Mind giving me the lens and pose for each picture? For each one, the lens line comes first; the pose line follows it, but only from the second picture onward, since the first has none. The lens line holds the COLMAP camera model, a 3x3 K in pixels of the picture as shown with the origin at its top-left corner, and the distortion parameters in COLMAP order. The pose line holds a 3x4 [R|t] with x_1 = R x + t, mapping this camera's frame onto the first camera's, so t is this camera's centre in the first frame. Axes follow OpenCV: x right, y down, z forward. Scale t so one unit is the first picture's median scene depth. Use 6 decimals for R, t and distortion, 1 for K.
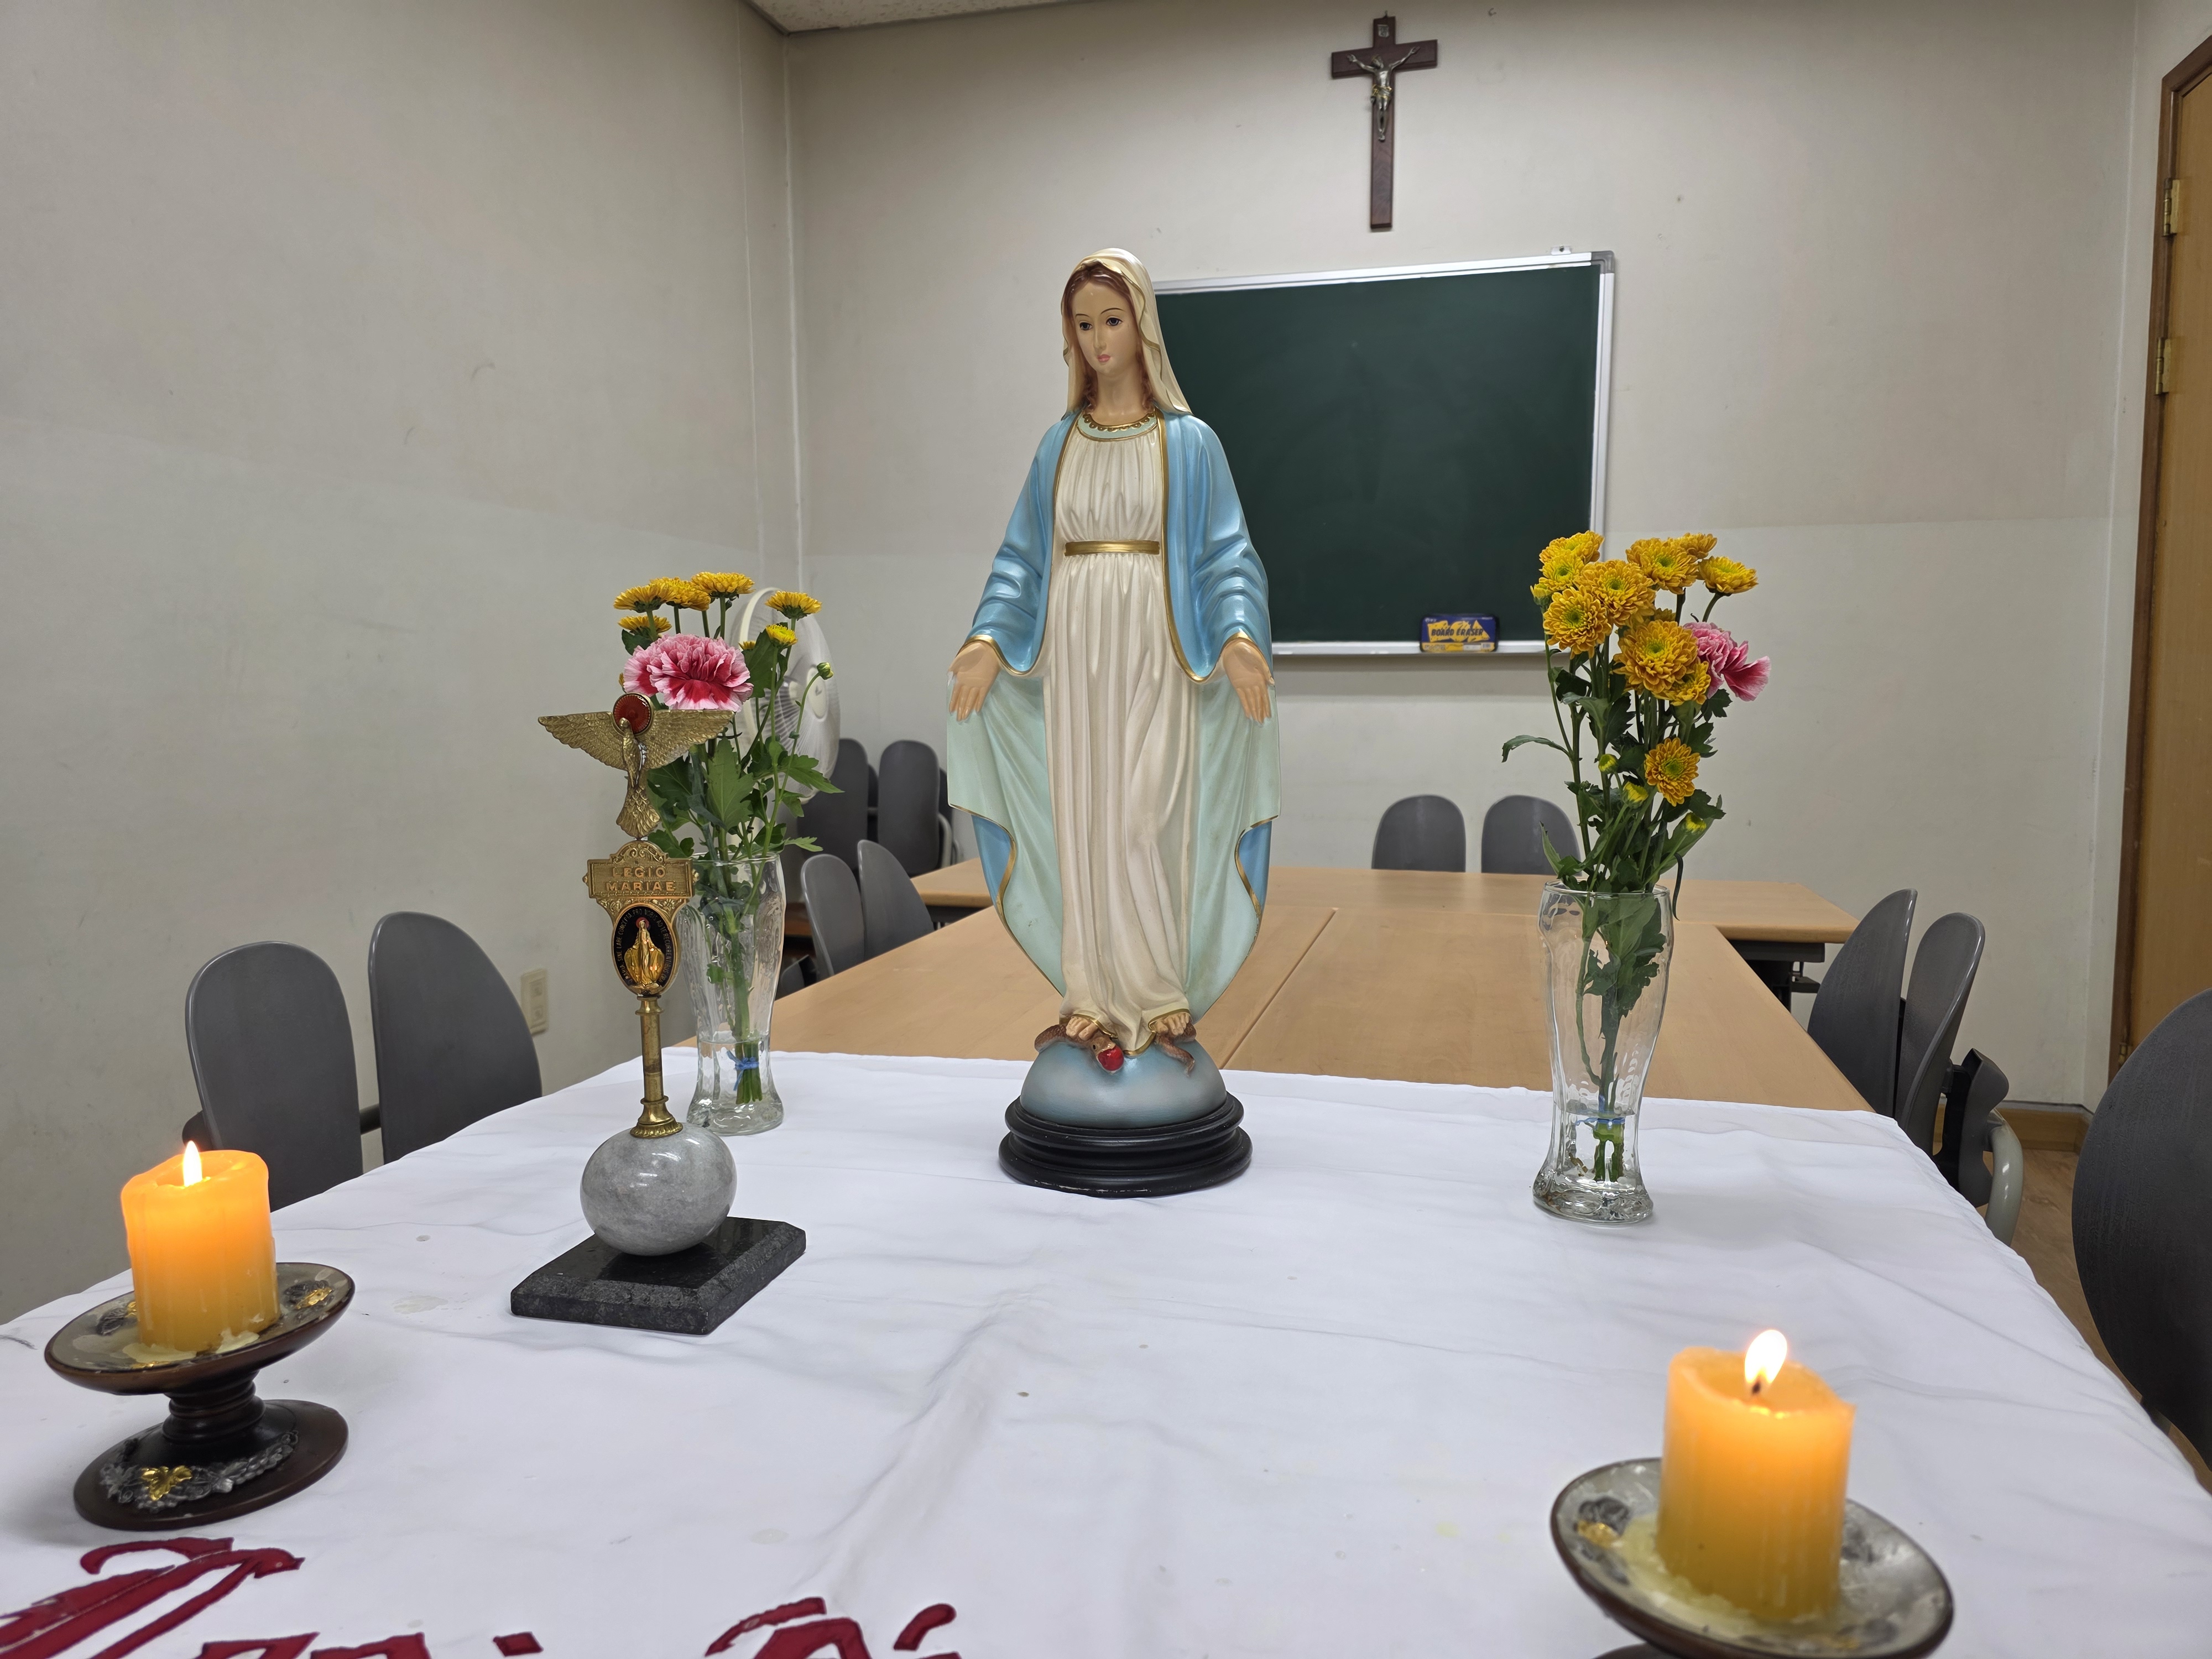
lens RADIAL K [[1588.4, 0, 1106.0], [0, 1588.4, 829.5], [0, 0, 1]] dist [0.059104, -0.003028]
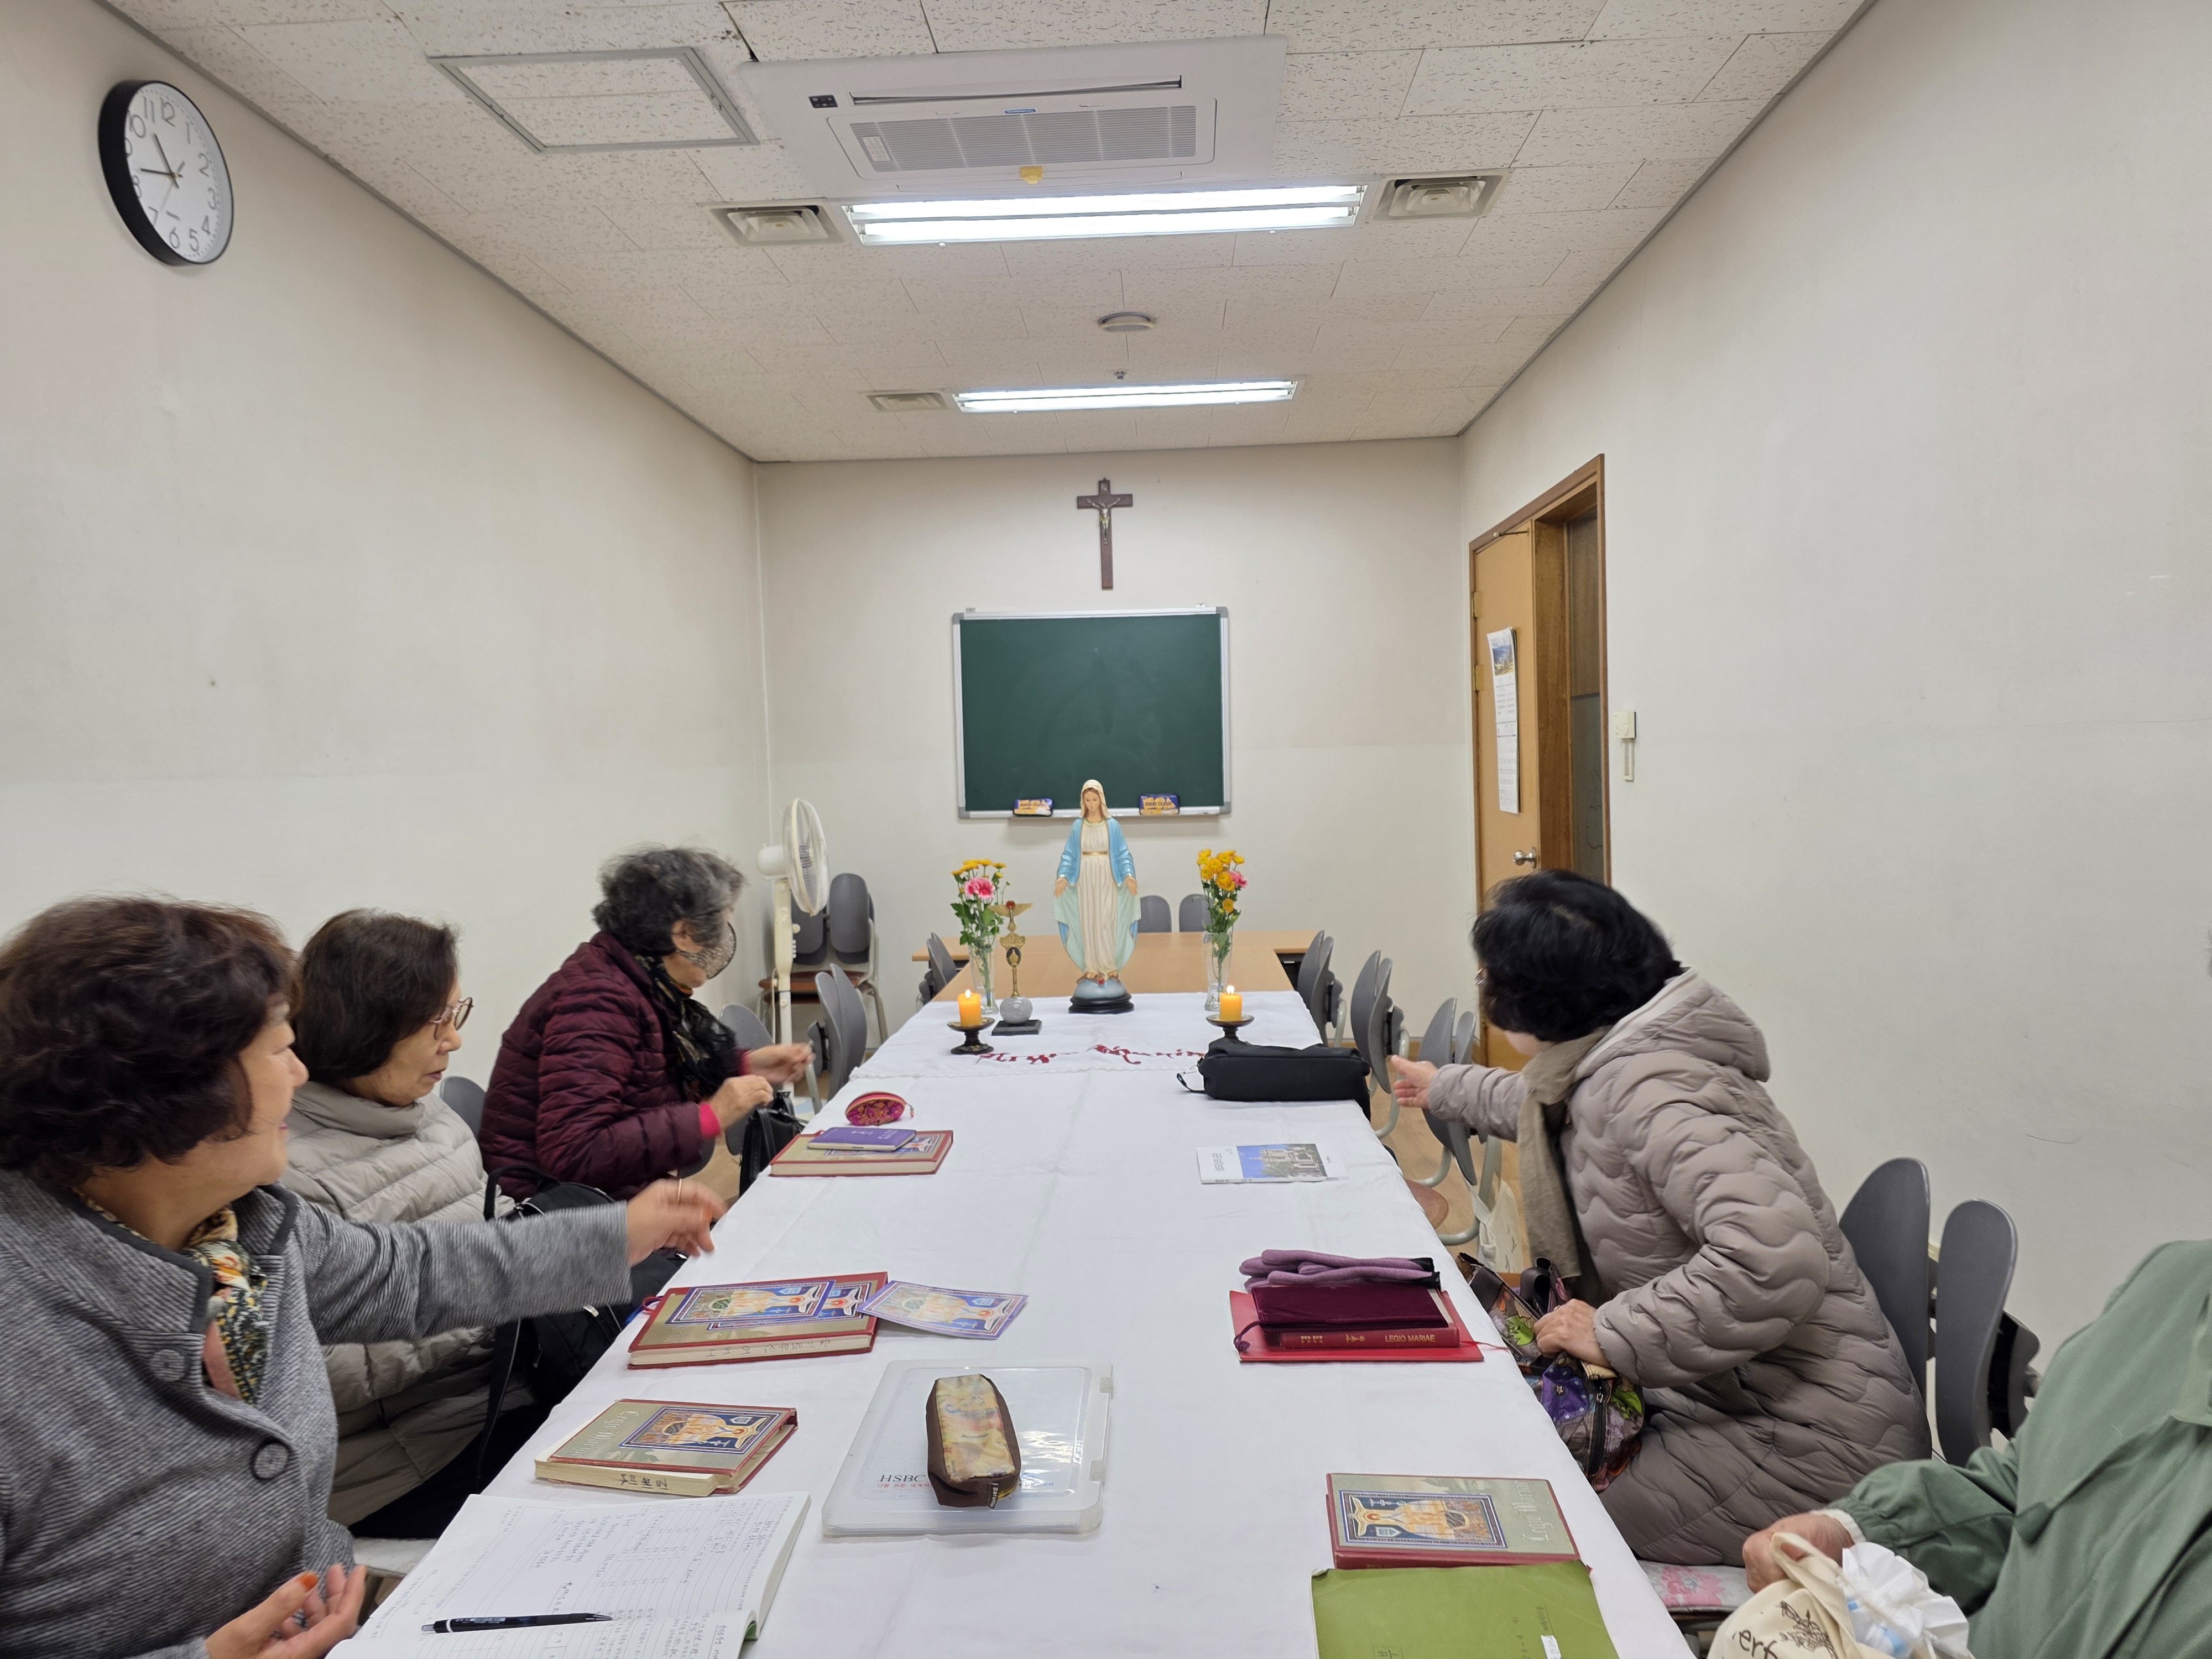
lens RADIAL K [[1588.4, 0, 1106.0], [0, 1588.4, 829.5], [0, 0, 1]] dist [0.059104, -0.003028]
pose [[0.979637, -0.034058, 0.197868, -0.234129], [0.043688, 0.998054, -0.044503, -0.017432], [-0.195967, 0.052241, 0.979218, -0.902603]]
